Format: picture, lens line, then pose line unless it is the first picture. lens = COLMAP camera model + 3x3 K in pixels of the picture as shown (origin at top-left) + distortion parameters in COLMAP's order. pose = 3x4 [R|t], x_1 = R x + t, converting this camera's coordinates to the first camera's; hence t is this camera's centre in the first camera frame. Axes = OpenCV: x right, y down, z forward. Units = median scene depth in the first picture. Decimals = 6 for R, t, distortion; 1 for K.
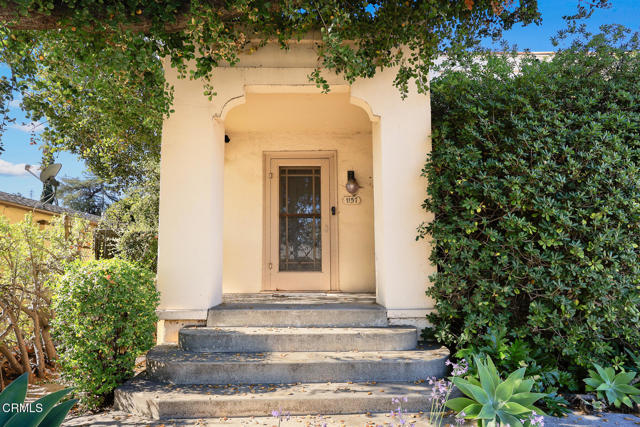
lens RADIAL K [[376.7, 0, 318.2], [0, 376.7, 212.1], [0, 0, 1]] dist [-0.000580, 0.001826]
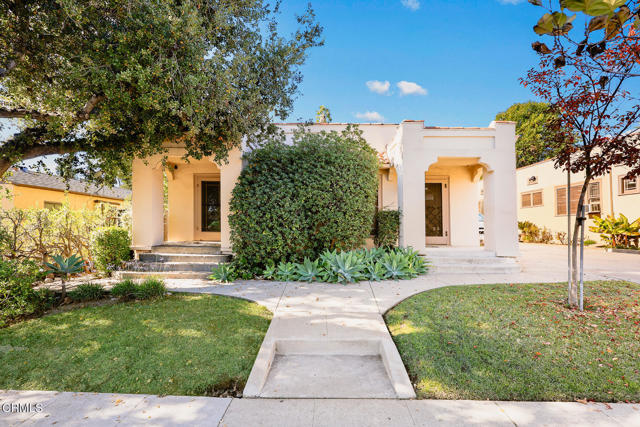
lens RADIAL K [[323.9, 0, 321.4], [0, 323.9, 208.0], [0, 0, 1]] dist [0.002663, 0.000675]
pose [[0.998245, 0.014446, -0.057427, 0.974986], [-0.009206, 0.995856, 0.090480, -0.208444], [0.058496, -0.089792, 0.994241, -1.089056]]
